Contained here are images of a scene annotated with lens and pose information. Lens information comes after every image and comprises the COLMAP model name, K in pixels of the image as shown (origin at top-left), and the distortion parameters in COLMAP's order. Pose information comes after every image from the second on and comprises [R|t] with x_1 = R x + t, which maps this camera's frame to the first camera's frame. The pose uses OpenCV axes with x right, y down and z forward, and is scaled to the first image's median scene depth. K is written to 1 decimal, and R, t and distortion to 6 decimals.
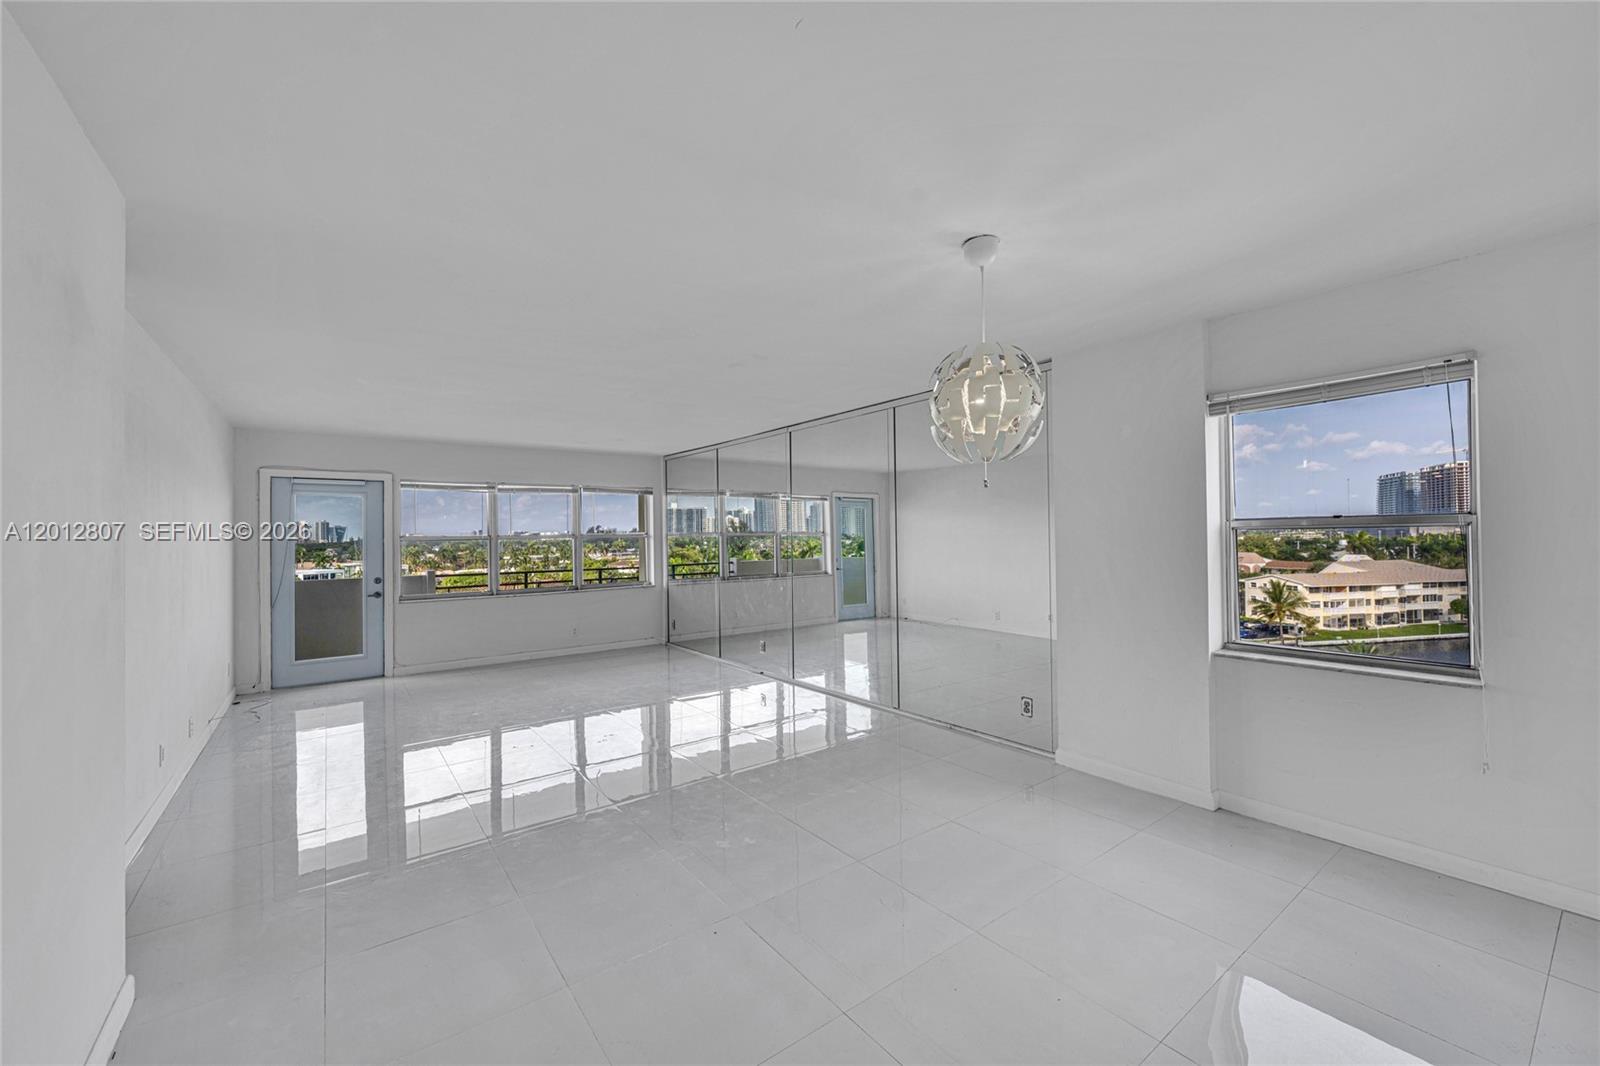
lens RADIAL K [[632.3, 0, 794.3], [0, 632.3, 530.7], [0, 0, 1]] dist [-0.001788, 0.000105]
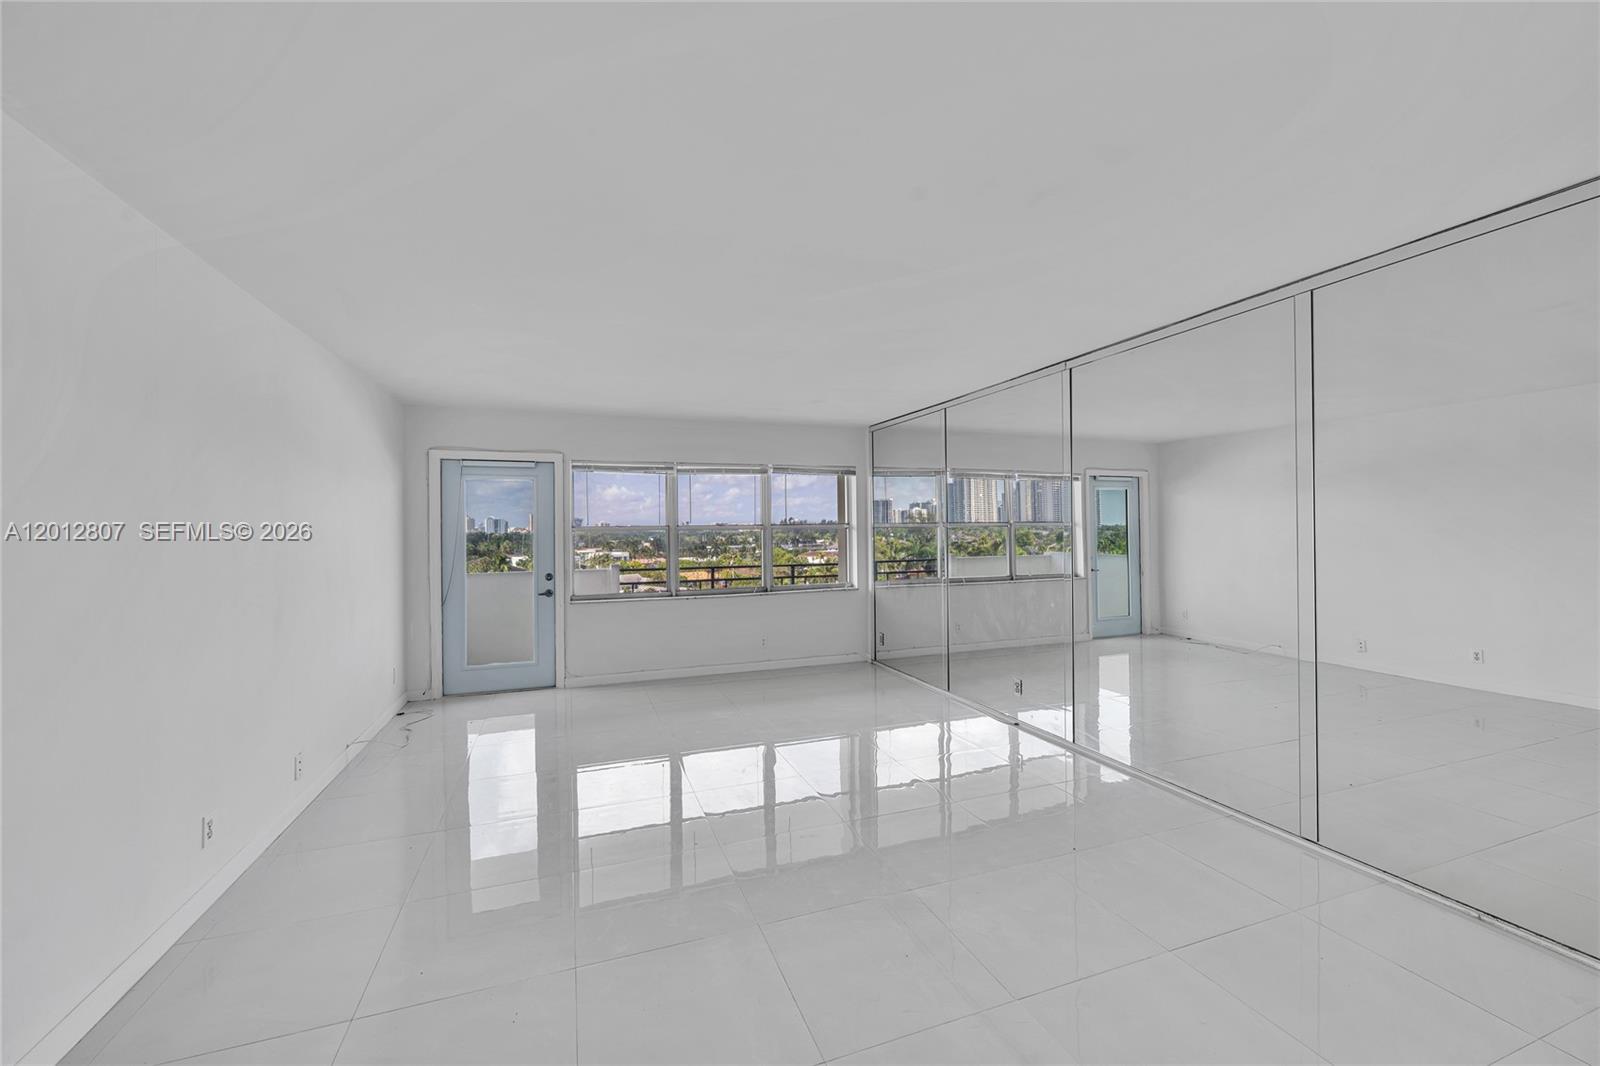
lens RADIAL K [[632.3, 0, 794.3], [0, 632.3, 530.7], [0, 0, 1]] dist [-0.001788, 0.000105]
pose [[0.957132, 0.003744, -0.289627, -0.067221], [0.000136, 0.999911, 0.013377, 0.002944], [0.289651, -0.012843, 0.957046, 0.213216]]
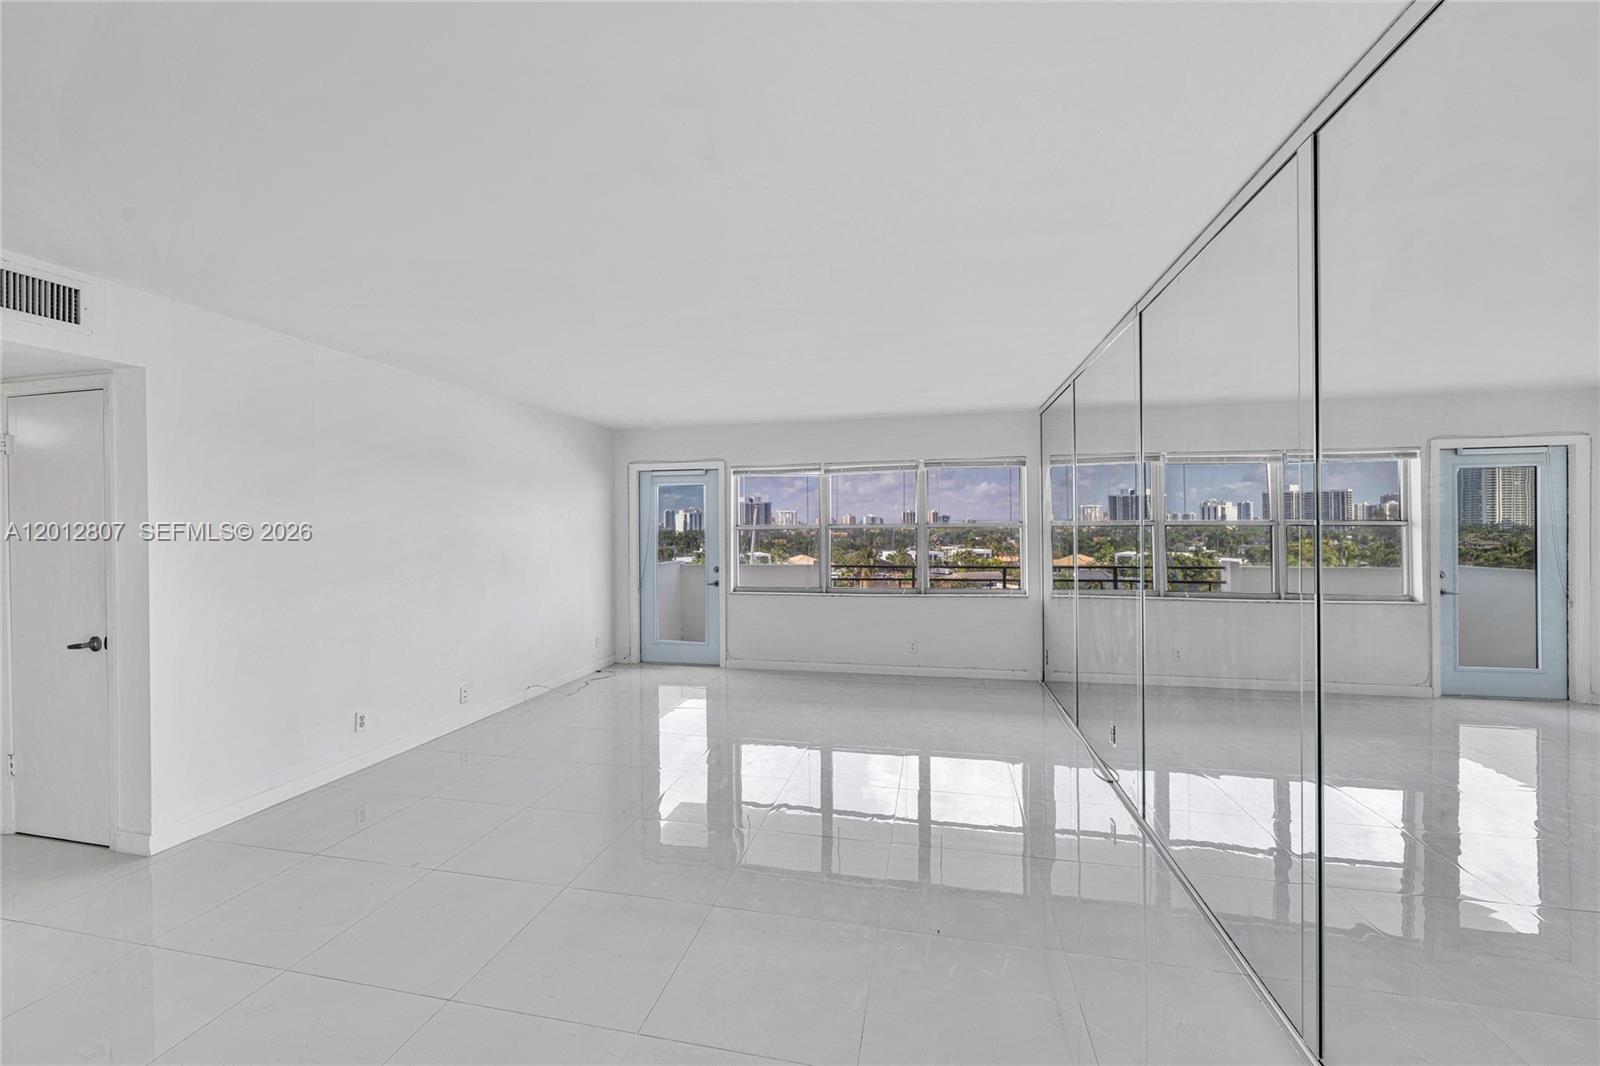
lens RADIAL K [[632.3, 0, 794.3], [0, 632.3, 530.7], [0, 0, 1]] dist [-0.001788, 0.000105]
pose [[0.652314, 0.010595, -0.757875, 0.141902], [0.003828, 0.999844, 0.017272, 0.000807], [0.757939, -0.014168, 0.652171, 0.356797]]
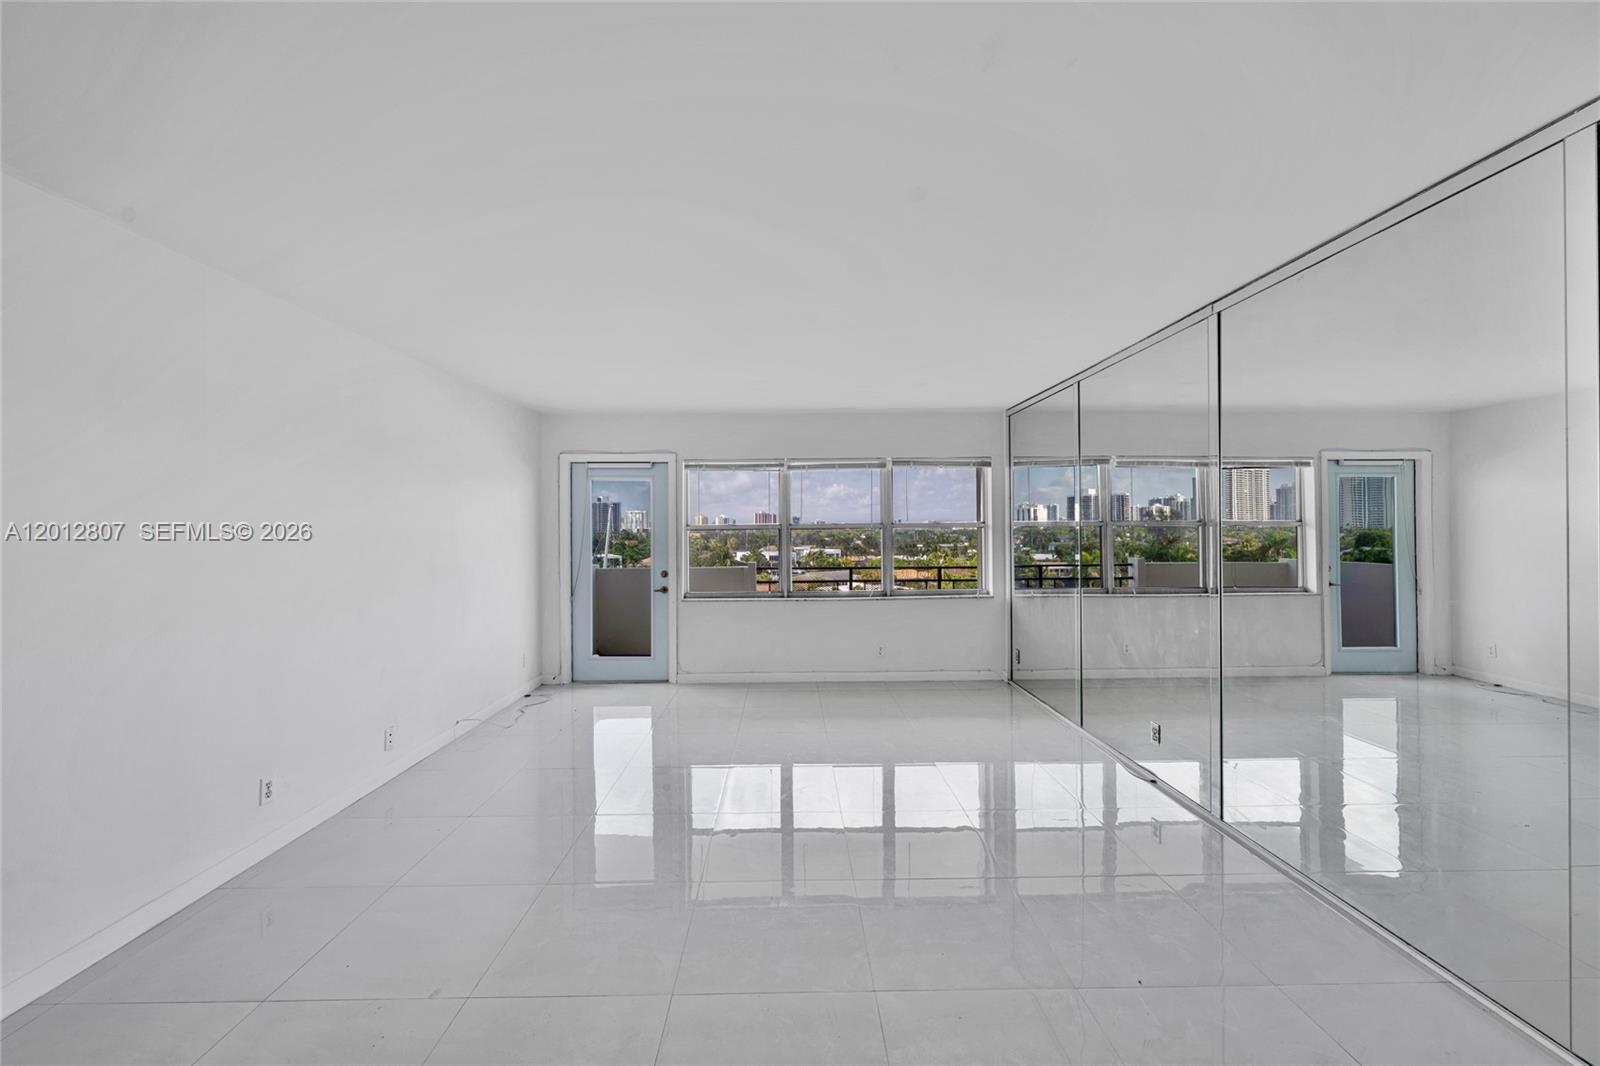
lens RADIAL K [[632.3, 0, 794.3], [0, 632.3, 530.7], [0, 0, 1]] dist [-0.001788, 0.000105]
pose [[0.809756, 0.009325, -0.586693, 0.011782], [0.000148, 0.999870, 0.016095, 0.002550], [0.586767, -0.013120, 0.809650, 0.308947]]
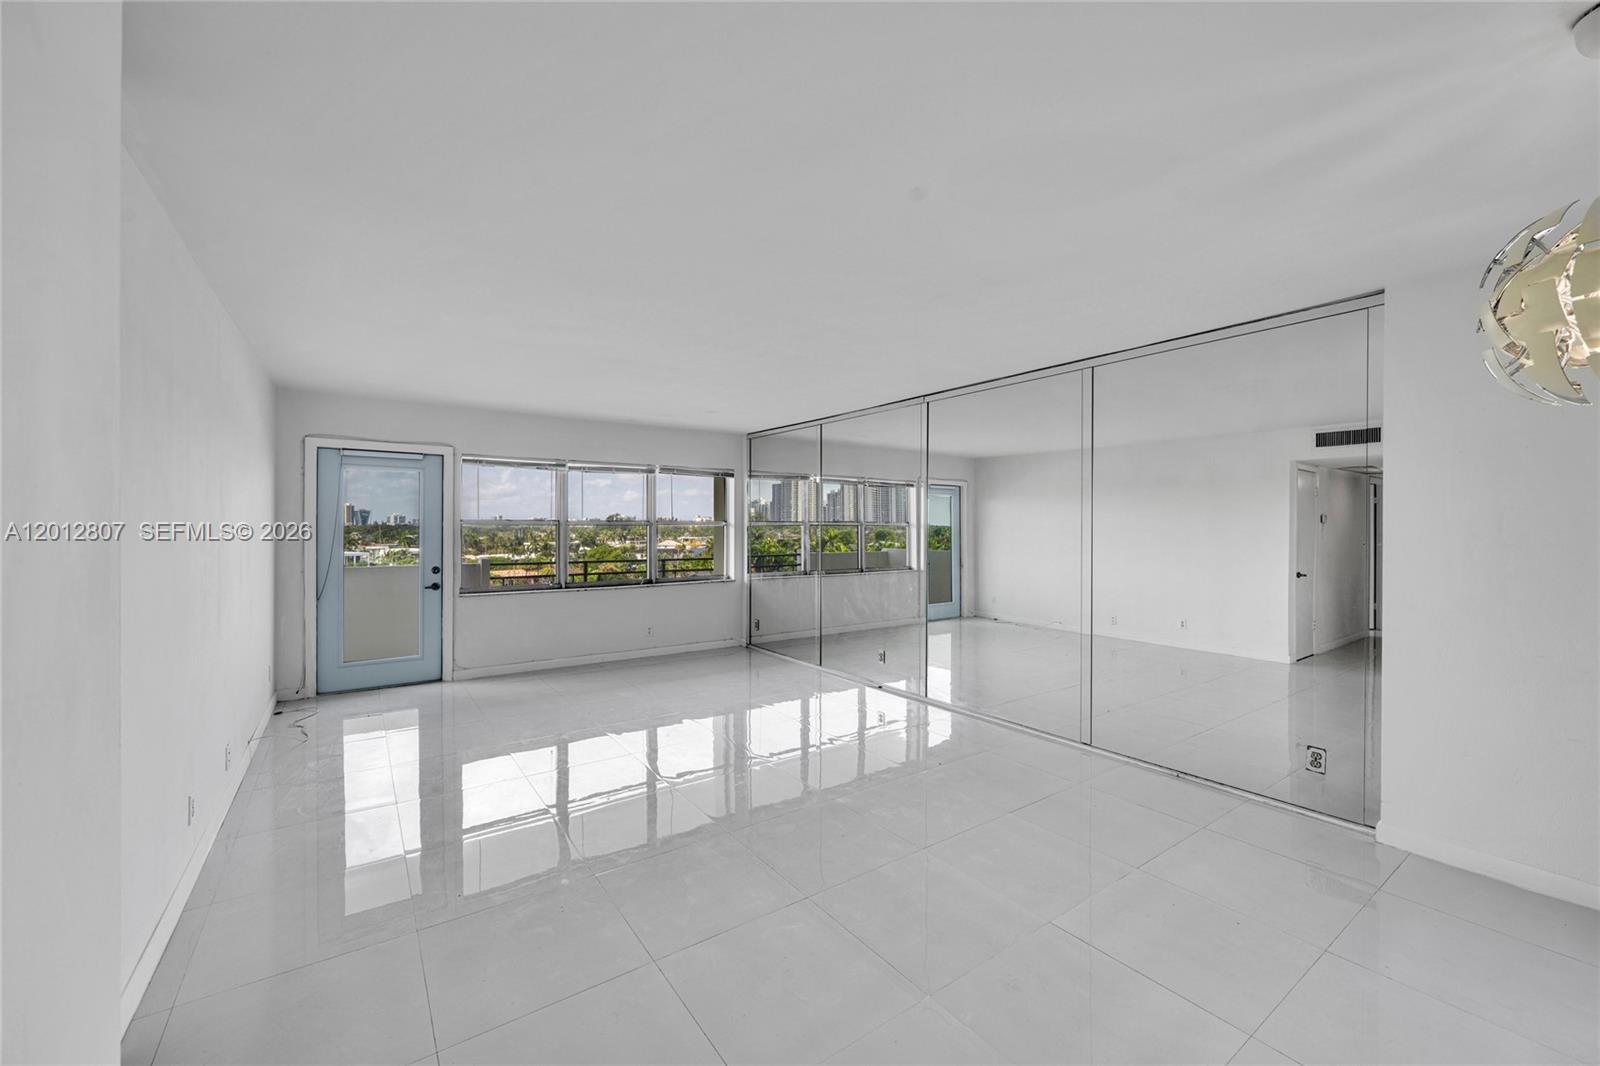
lens RADIAL K [[632.3, 0, 794.3], [0, 632.3, 530.7], [0, 0, 1]] dist [-0.001788, 0.000105]
pose [[0.999525, 0.016865, -0.025776, -0.117952], [-0.016477, 0.999749, 0.015176, 0.002869], [0.026026, -0.014744, 0.999553, 0.118655]]
